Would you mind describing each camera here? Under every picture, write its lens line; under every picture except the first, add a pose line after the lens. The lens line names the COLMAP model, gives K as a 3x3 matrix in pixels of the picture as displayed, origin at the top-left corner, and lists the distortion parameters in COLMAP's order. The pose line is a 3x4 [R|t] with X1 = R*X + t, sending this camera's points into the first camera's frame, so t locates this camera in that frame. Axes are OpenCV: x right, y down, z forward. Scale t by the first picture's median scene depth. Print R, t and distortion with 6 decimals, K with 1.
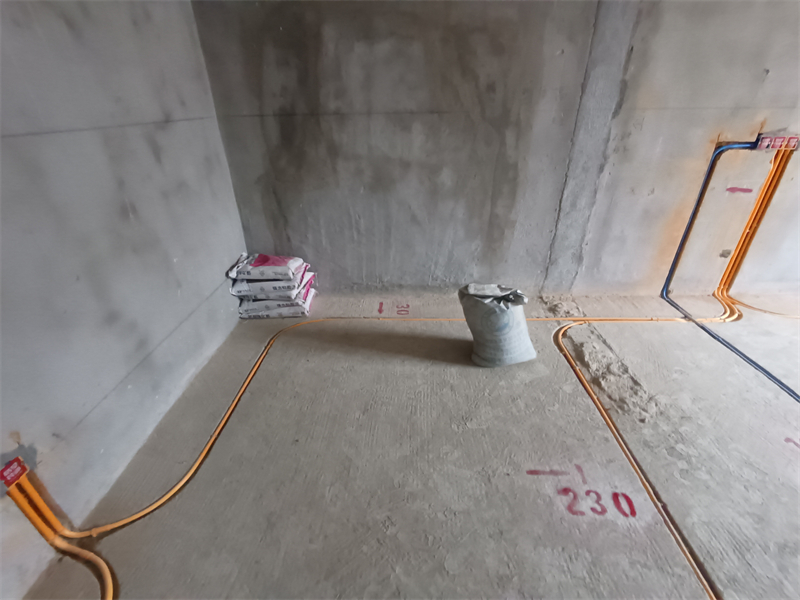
lens RADIAL K [[368.5, 0, 395.8], [0, 368.5, 305.5], [0, 0, 1]] dist [-0.003516, 0.000915]
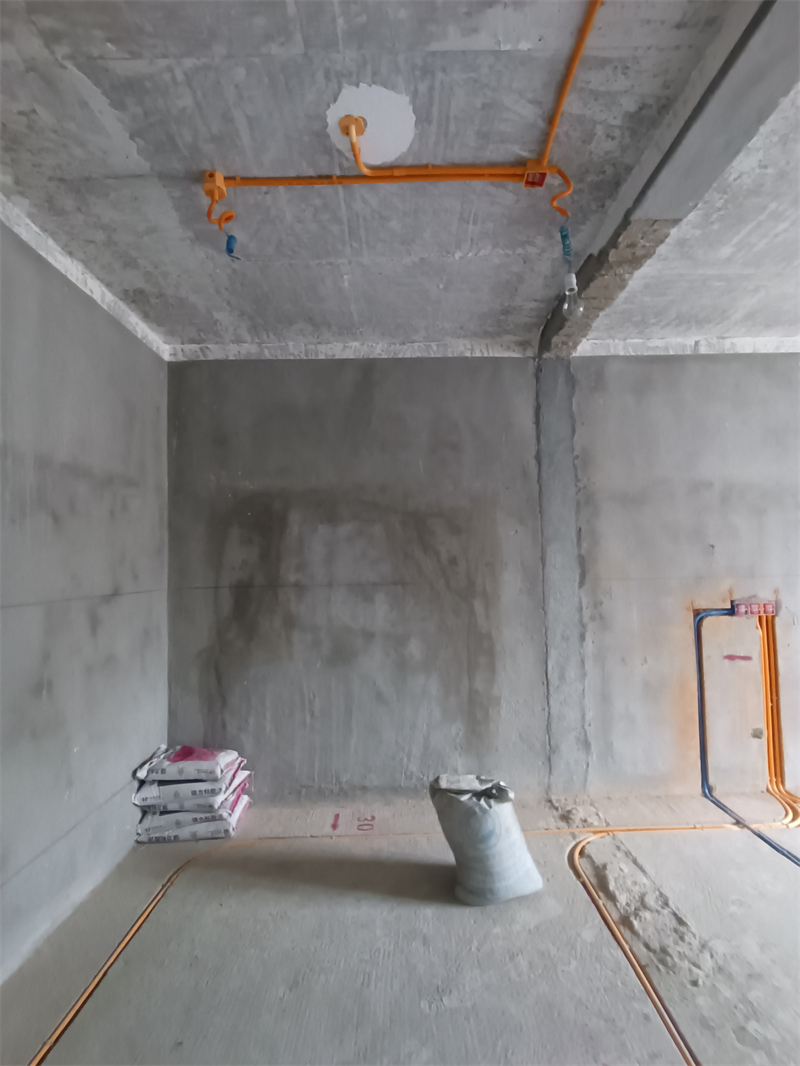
lens RADIAL K [[491.1, 0, 403.7], [0, 491.1, 538.7], [0, 0, 1]] dist [-0.003516, 0.000915]
pose [[0.999073, -0.001822, 0.043006, 0.063735], [0.024455, 0.846226, -0.532262, 0.062565], [-0.035423, 0.532821, 0.845486, -0.154184]]
